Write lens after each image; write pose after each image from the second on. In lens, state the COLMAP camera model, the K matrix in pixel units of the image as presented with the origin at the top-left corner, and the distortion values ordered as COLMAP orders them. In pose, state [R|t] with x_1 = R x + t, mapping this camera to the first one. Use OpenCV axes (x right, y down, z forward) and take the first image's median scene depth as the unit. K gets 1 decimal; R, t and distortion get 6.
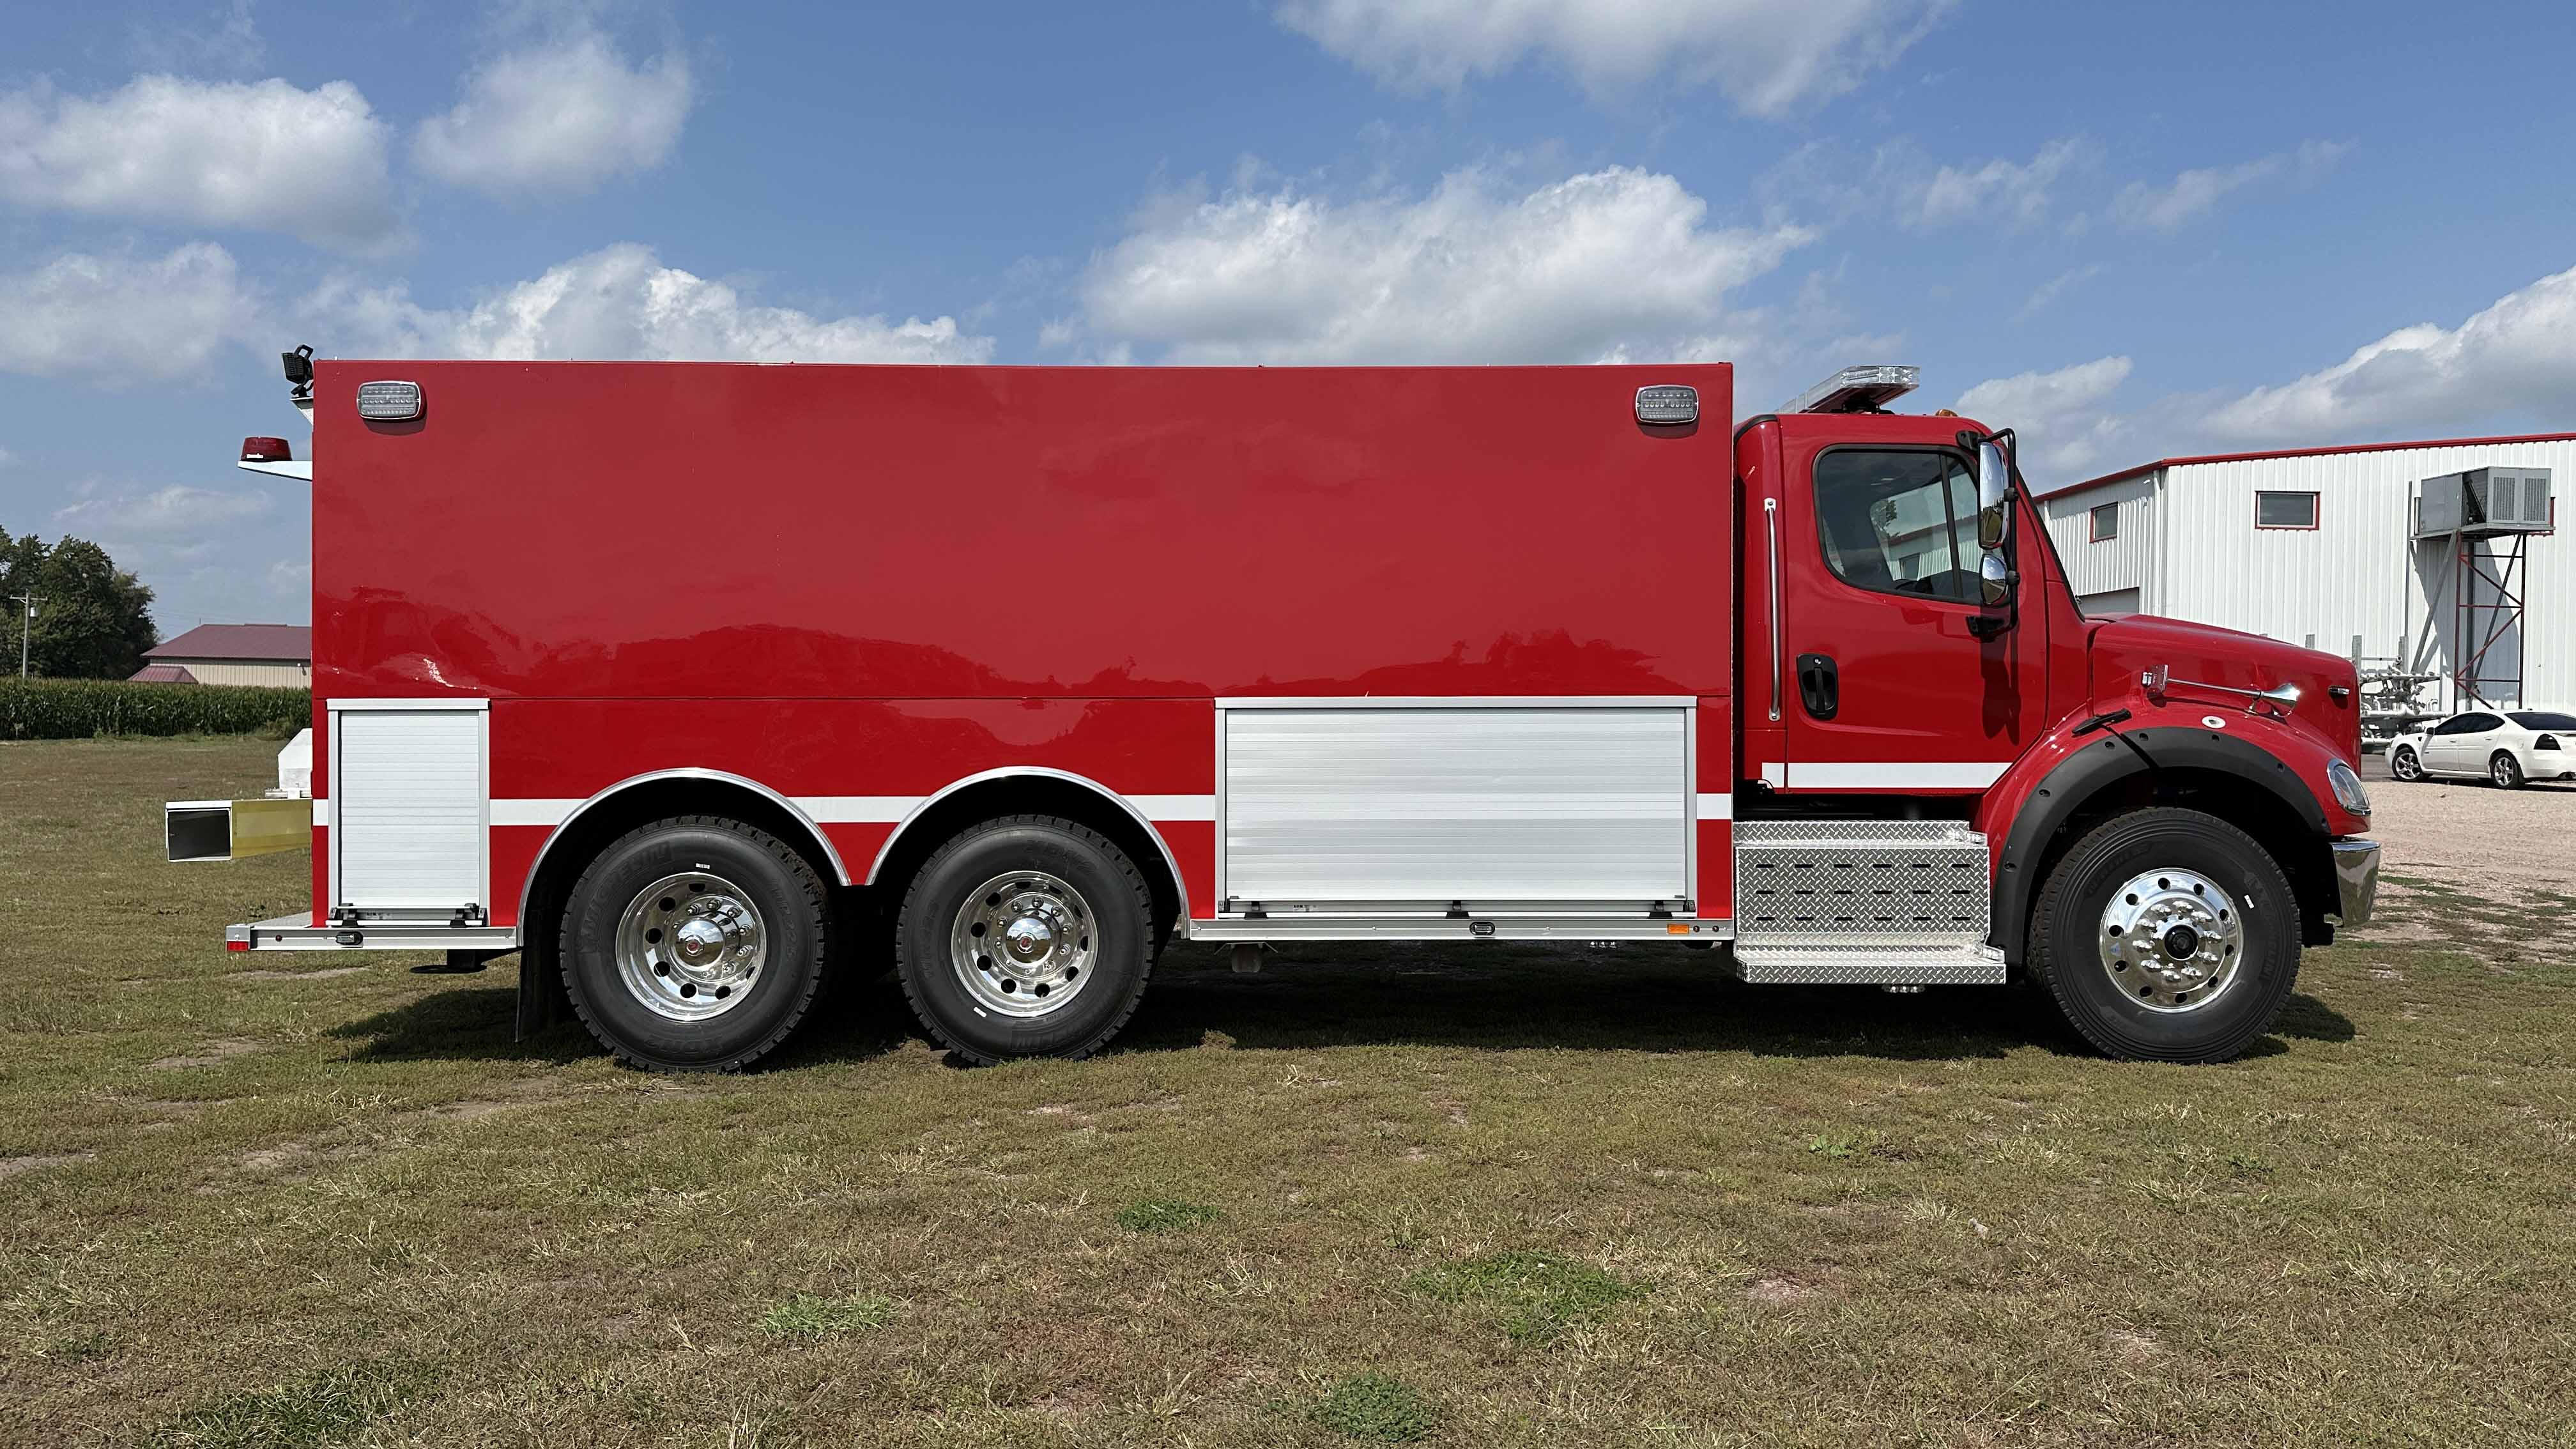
lens RADIAL K [[1846.5, 0, 1285.2], [0, 1846.5, 694.0], [0, 0, 1]] dist [0.065713, -0.082029]
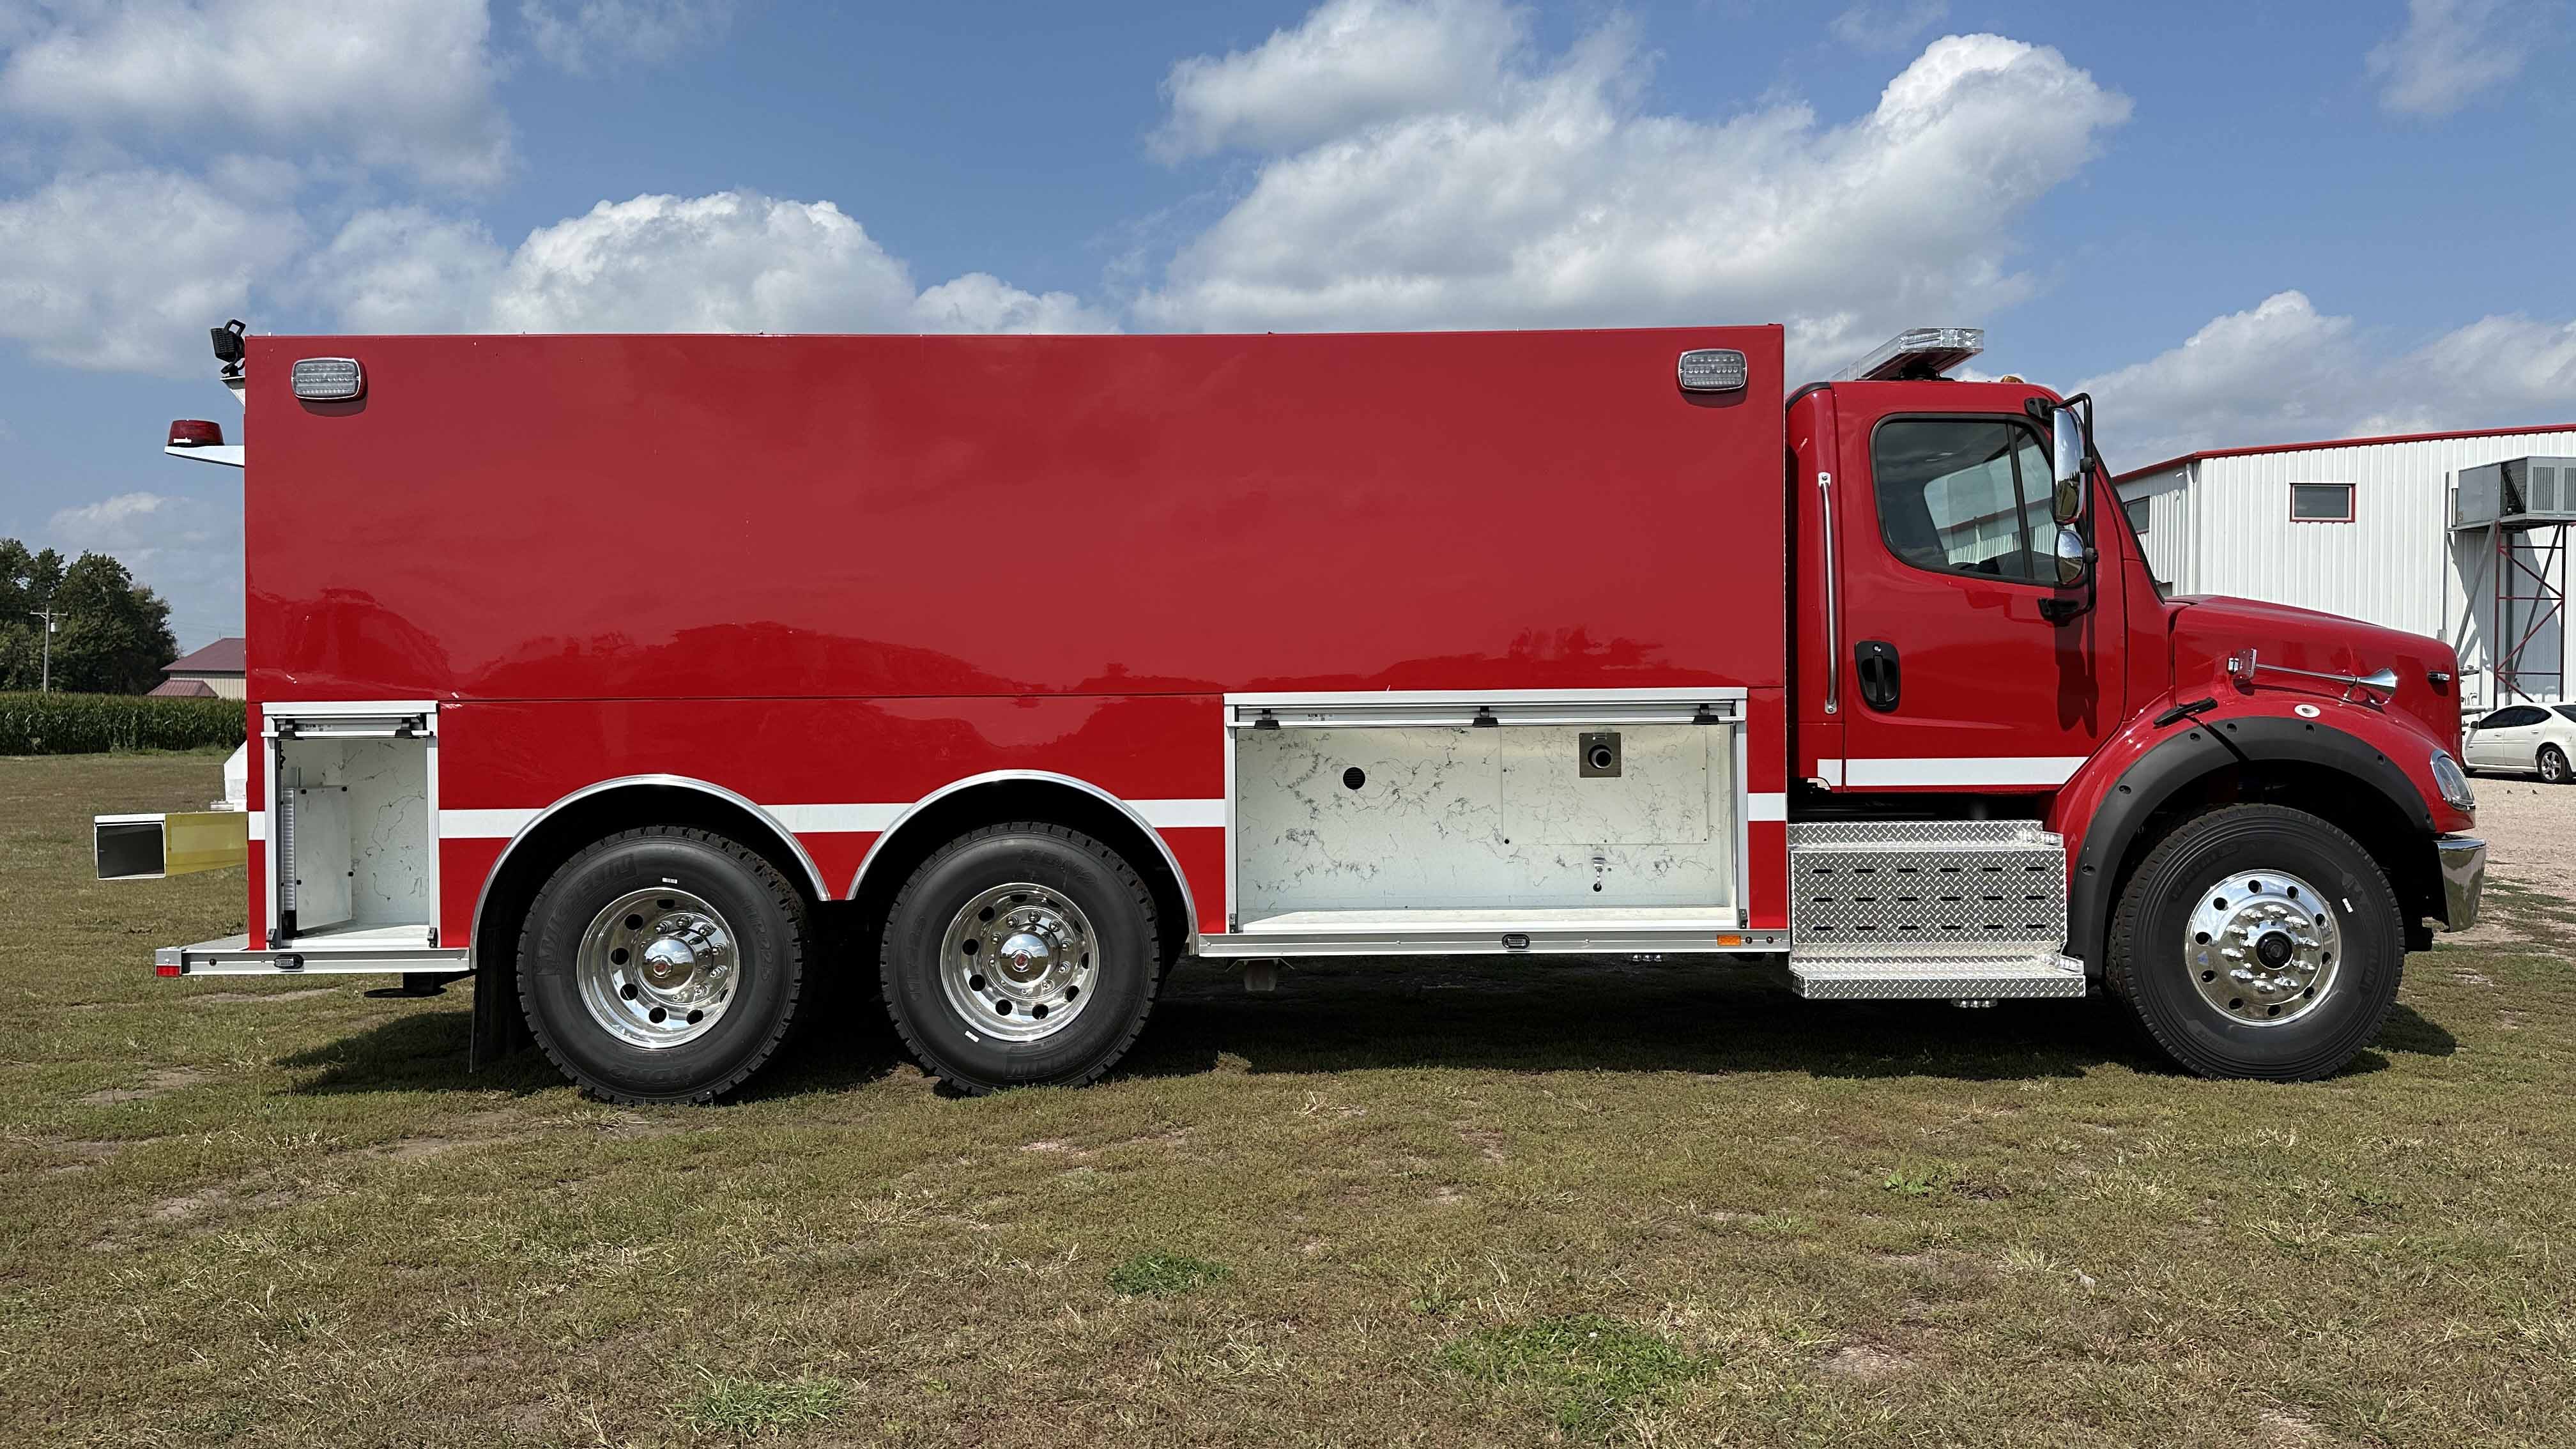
lens RADIAL K [[1848.3, 0, 1287.9], [0, 1848.3, 696.5], [0, 0, 1]] dist [0.050025, -0.055938]
pose [[0.999899, -0.008888, -0.011086, 0.004251], [0.008871, 0.999959, -0.001574, 0.005076], [0.011099, 0.001475, 0.999937, 0.076449]]
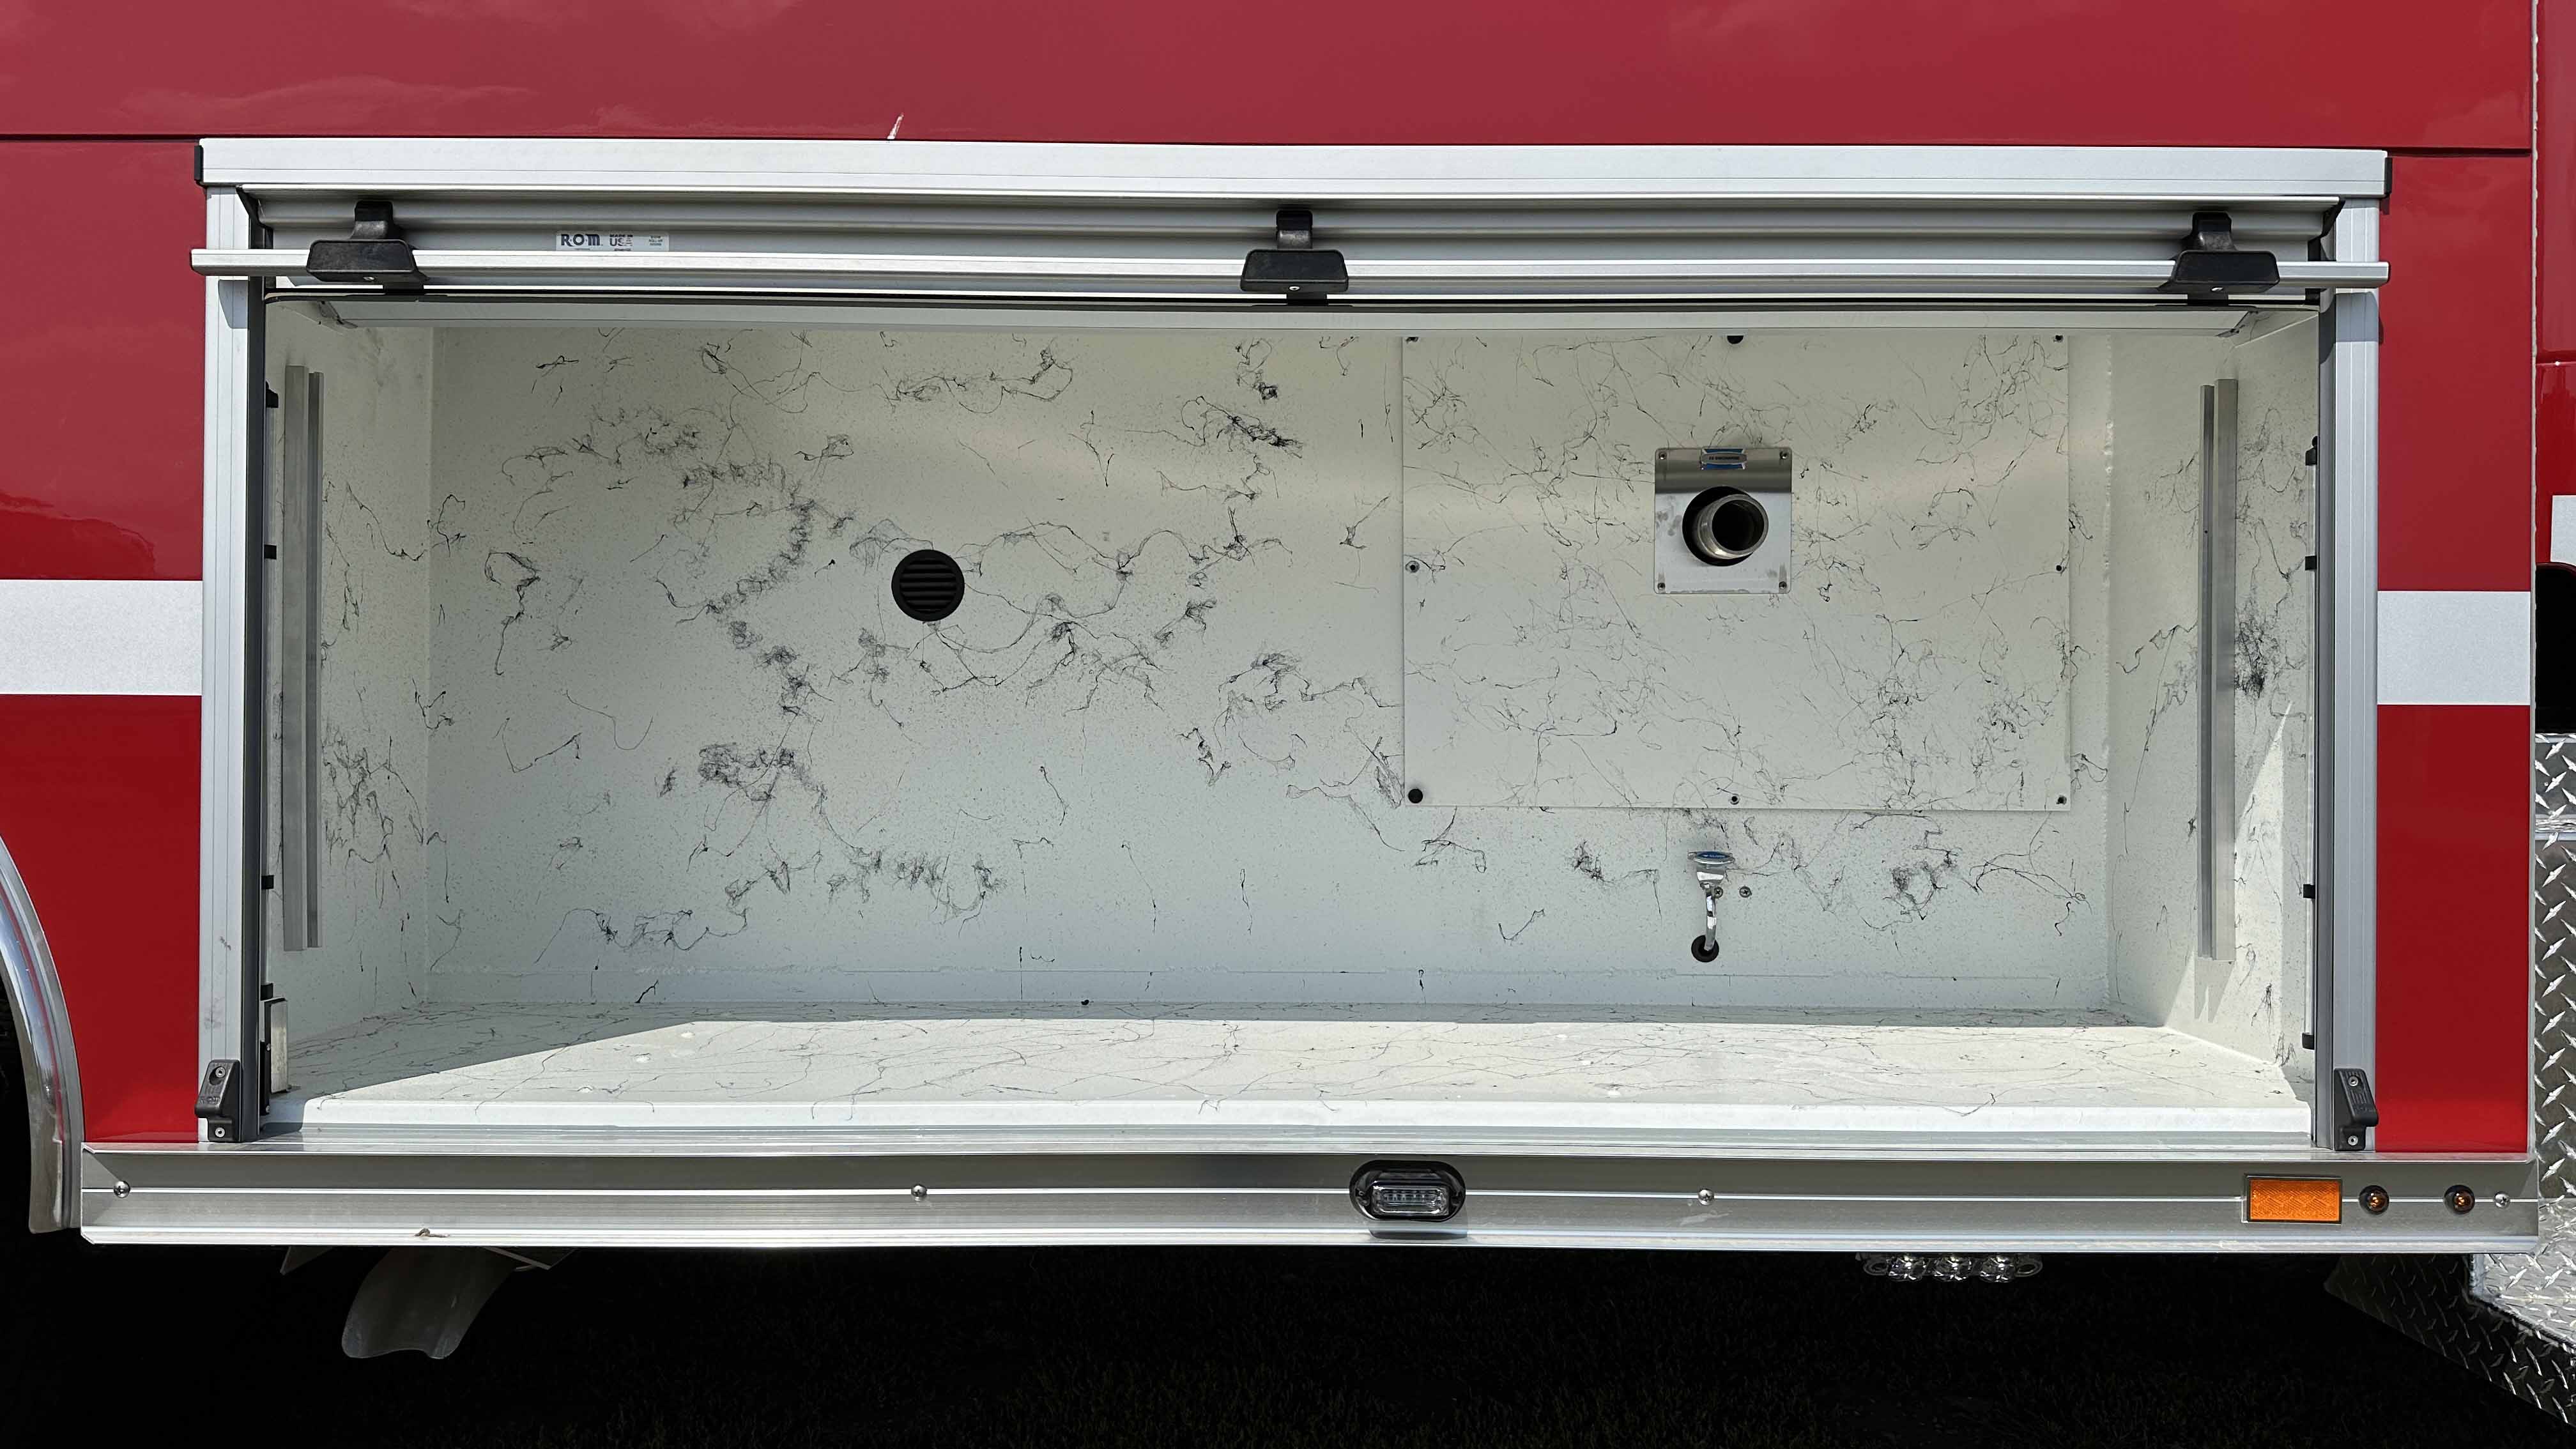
lens RADIAL K [[1846.5, 0, 1285.2], [0, 1846.5, 694.0], [0, 0, 1]] dist [0.065713, -0.082029]
pose [[0.999836, 0.005608, -0.017248, 0.095195], [-0.005676, 0.999976, -0.003880, 0.067998], [0.017226, 0.003977, 0.999844, 0.776379]]
